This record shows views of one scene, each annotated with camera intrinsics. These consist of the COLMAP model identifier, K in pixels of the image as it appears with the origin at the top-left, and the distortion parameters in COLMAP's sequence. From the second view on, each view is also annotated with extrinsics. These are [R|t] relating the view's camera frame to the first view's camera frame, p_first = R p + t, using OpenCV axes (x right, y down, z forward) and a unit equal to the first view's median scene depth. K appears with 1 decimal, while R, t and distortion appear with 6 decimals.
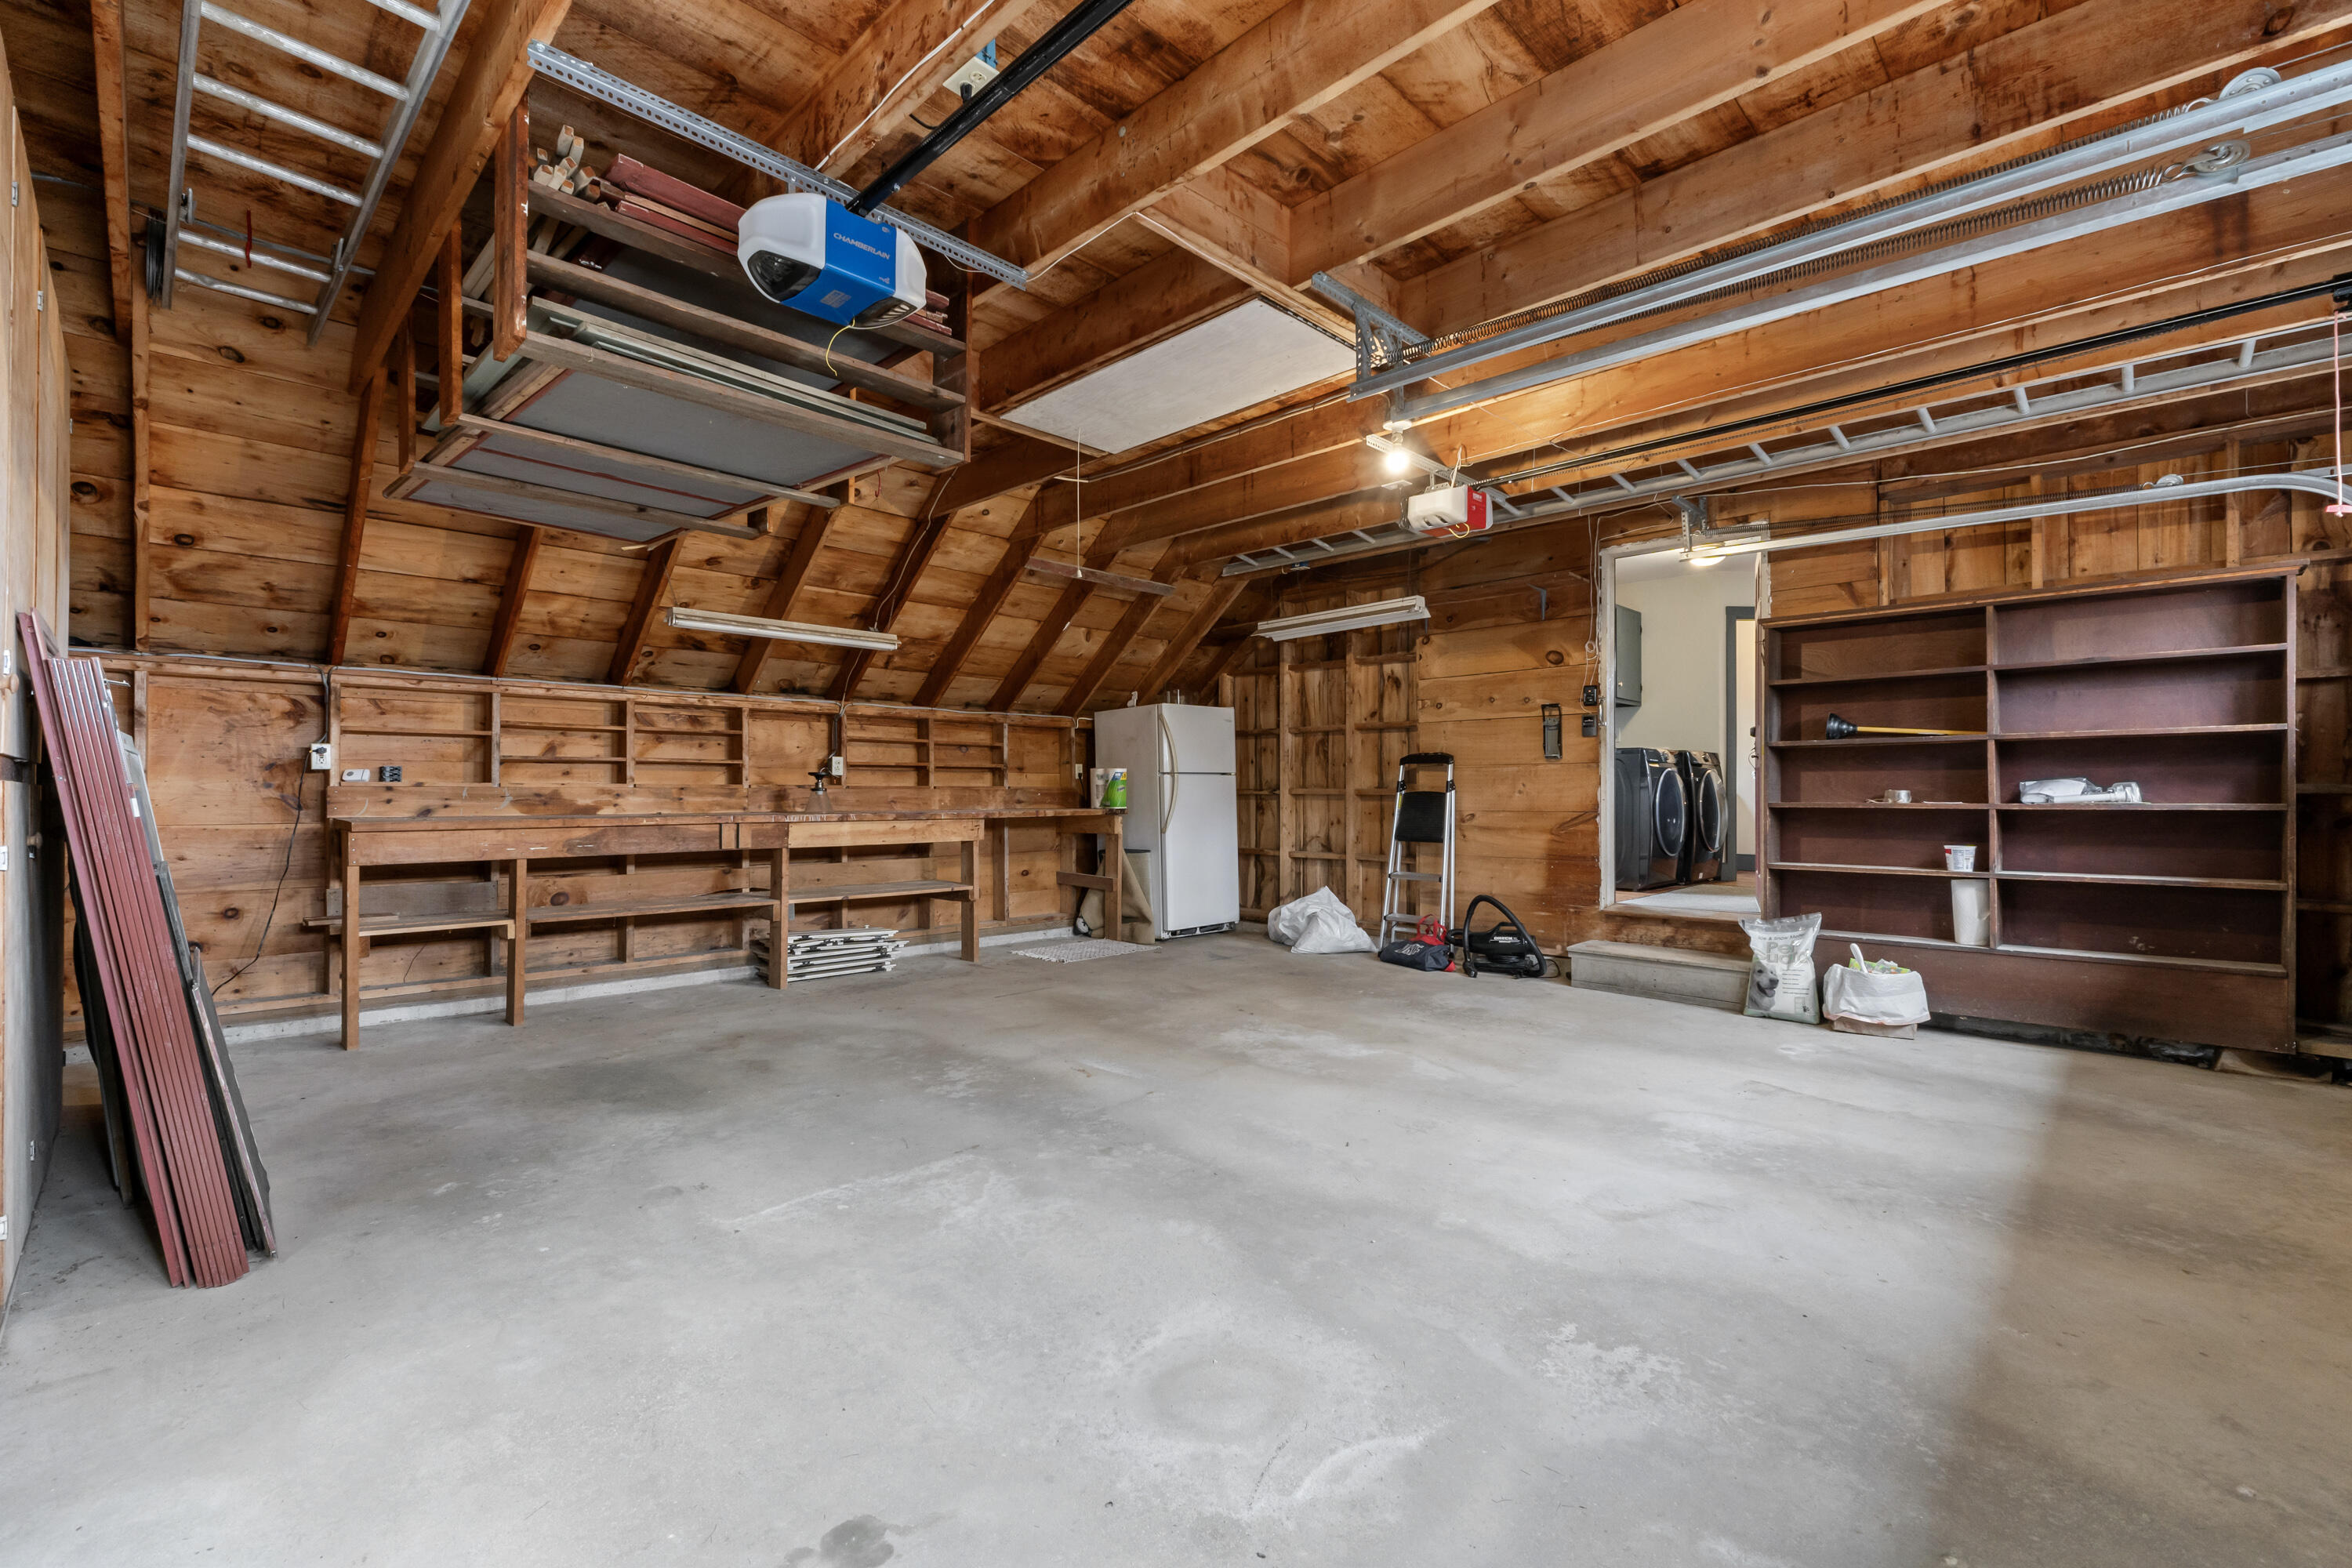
lens RADIAL K [[985.0, 0, 1168.1], [0, 985.0, 788.8], [0, 0, 1]] dist [-0.000895, -0.000378]
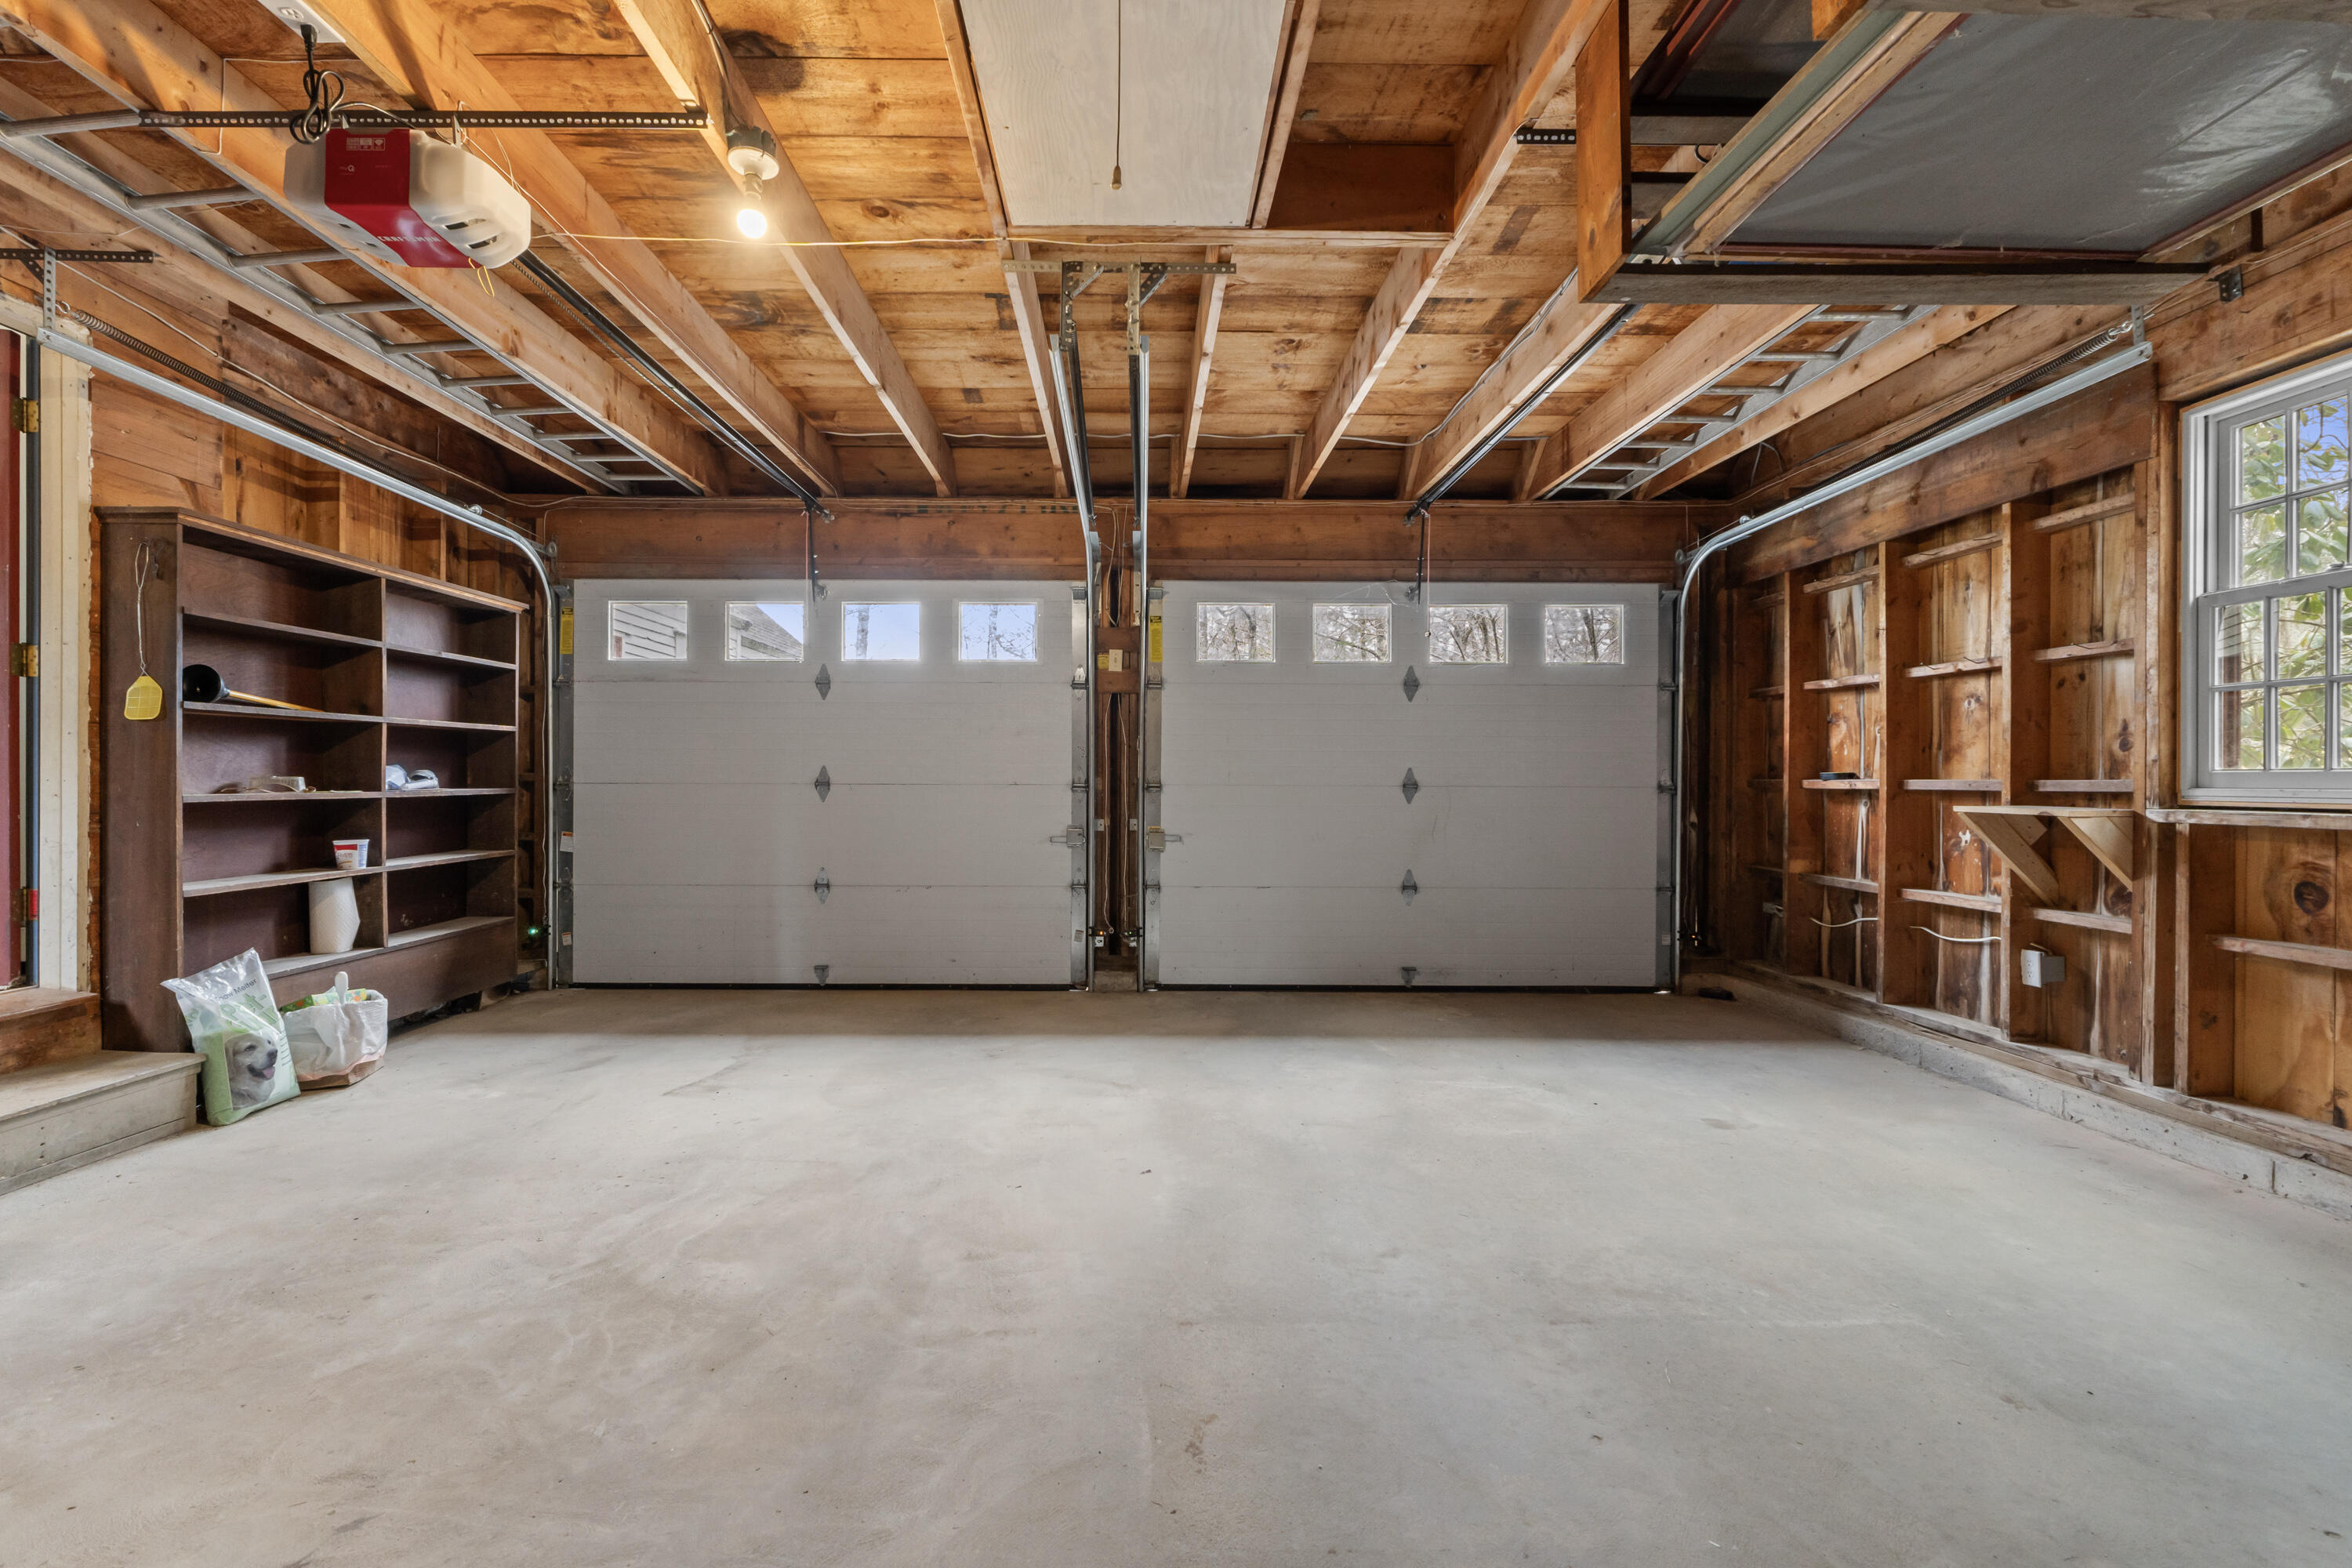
lens RADIAL K [[985.0, 0, 1123.3], [0, 985.0, 782.3], [0, 0, 1]] dist [-0.000895, -0.000378]
pose [[-0.686922, -0.011057, 0.726647, -0.398539], [-0.011695, 0.999923, 0.004160, -0.007575], [-0.726637, -0.005640, -0.686998, 1.400431]]
